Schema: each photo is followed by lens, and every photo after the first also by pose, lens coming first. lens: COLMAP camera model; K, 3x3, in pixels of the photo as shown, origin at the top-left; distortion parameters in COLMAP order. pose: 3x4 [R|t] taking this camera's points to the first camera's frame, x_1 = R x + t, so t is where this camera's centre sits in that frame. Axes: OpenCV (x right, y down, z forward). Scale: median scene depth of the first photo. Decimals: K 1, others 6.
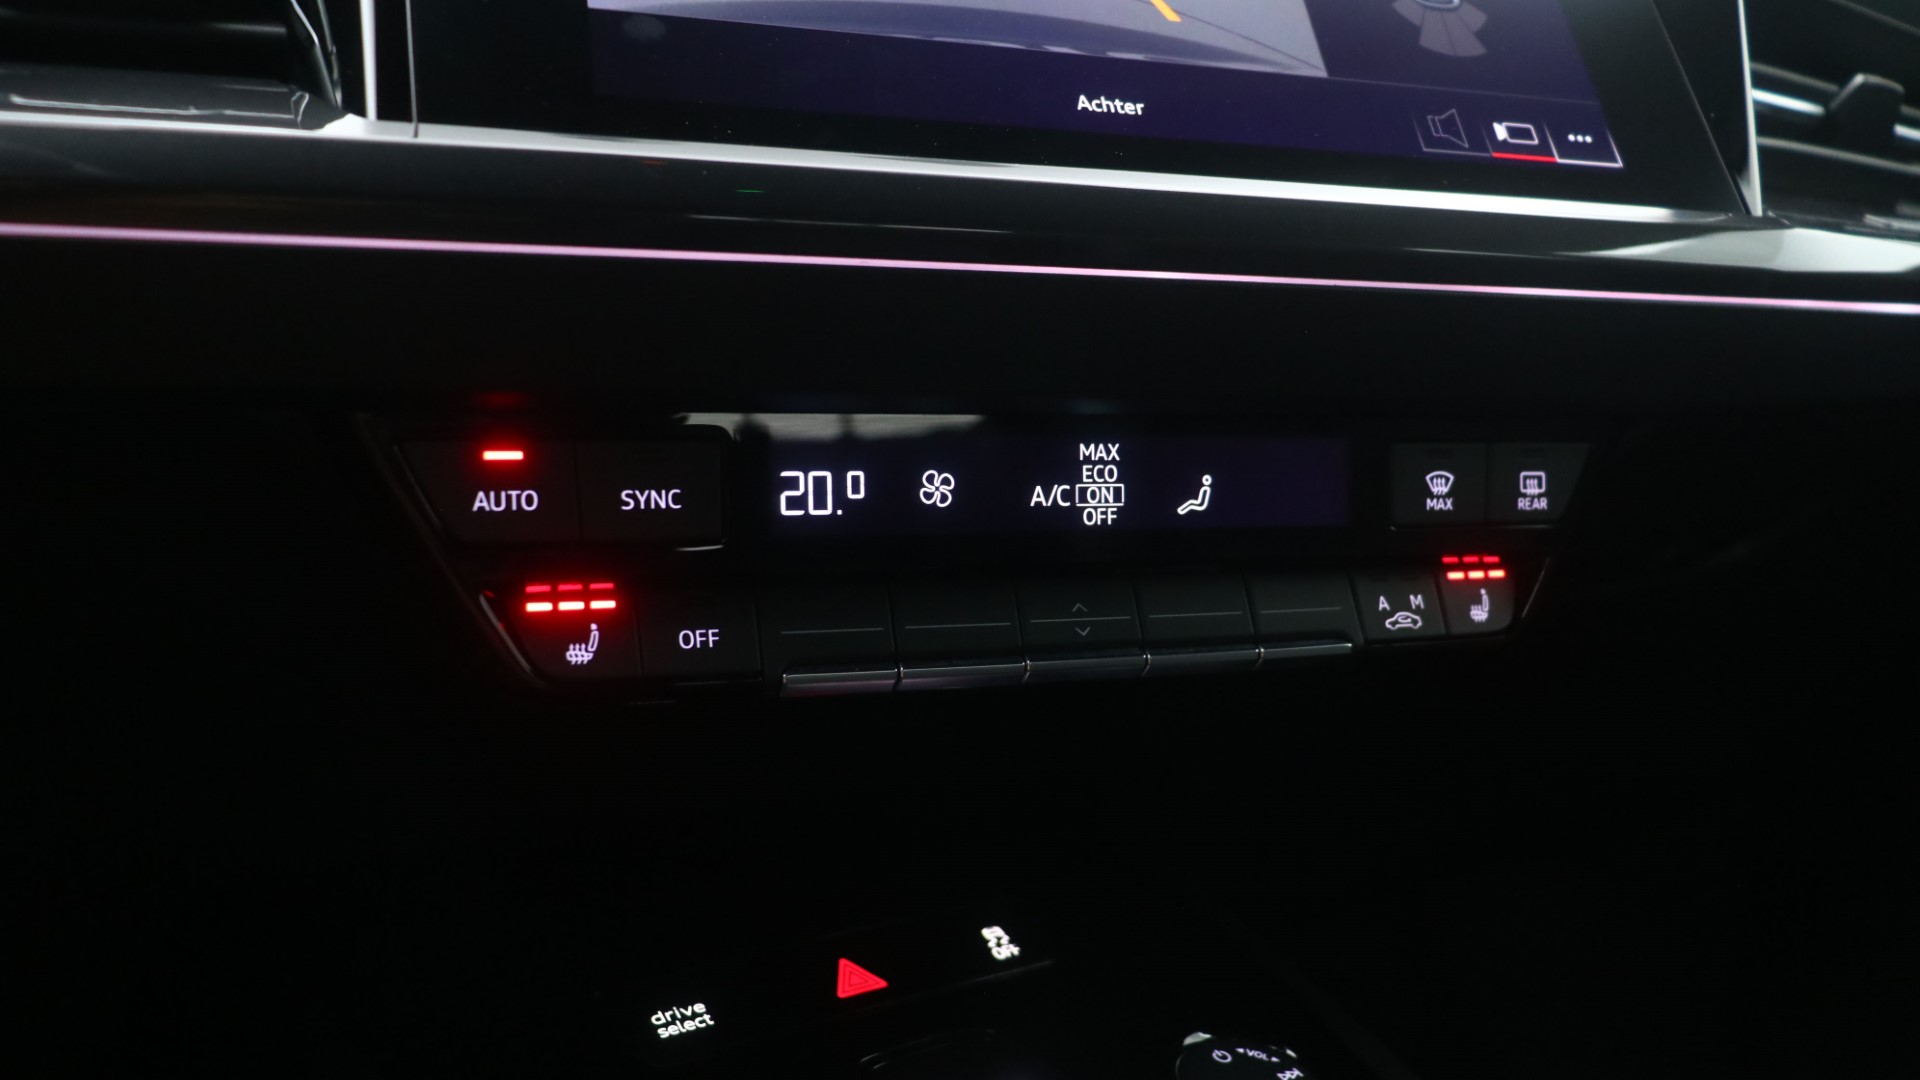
lens RADIAL K [[1509.1, 0, 960.0], [0, 1509.1, 540.0], [0, 0, 1]] dist [-0.024764, -0.006857]
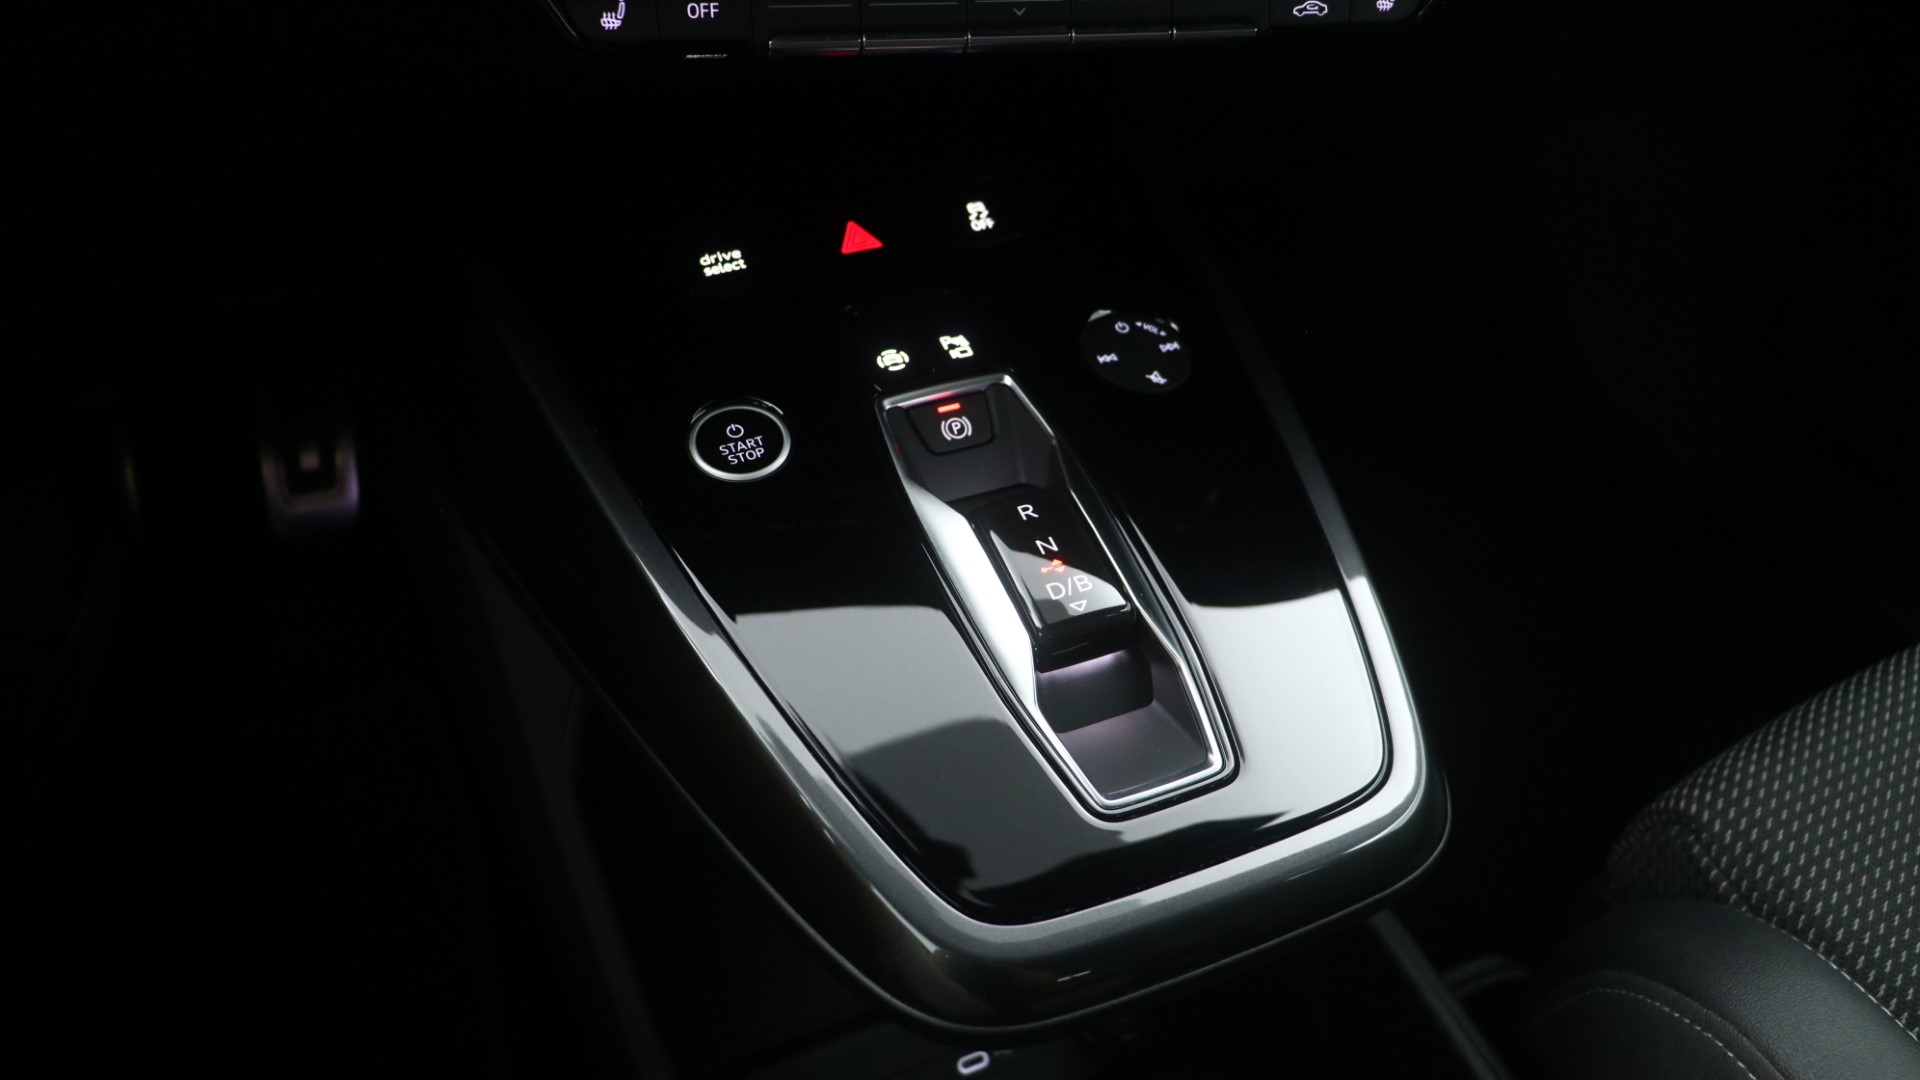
lens RADIAL K [[1509.1, 0, 960.0], [0, 1509.1, 540.0], [0, 0, 1]] dist [-0.024764, -0.006857]
pose [[0.988371, 0.121271, -0.091740, 0.181587], [-0.051835, 0.835864, 0.546483, -0.225597], [0.142954, -0.535373, 0.832430, -0.236223]]
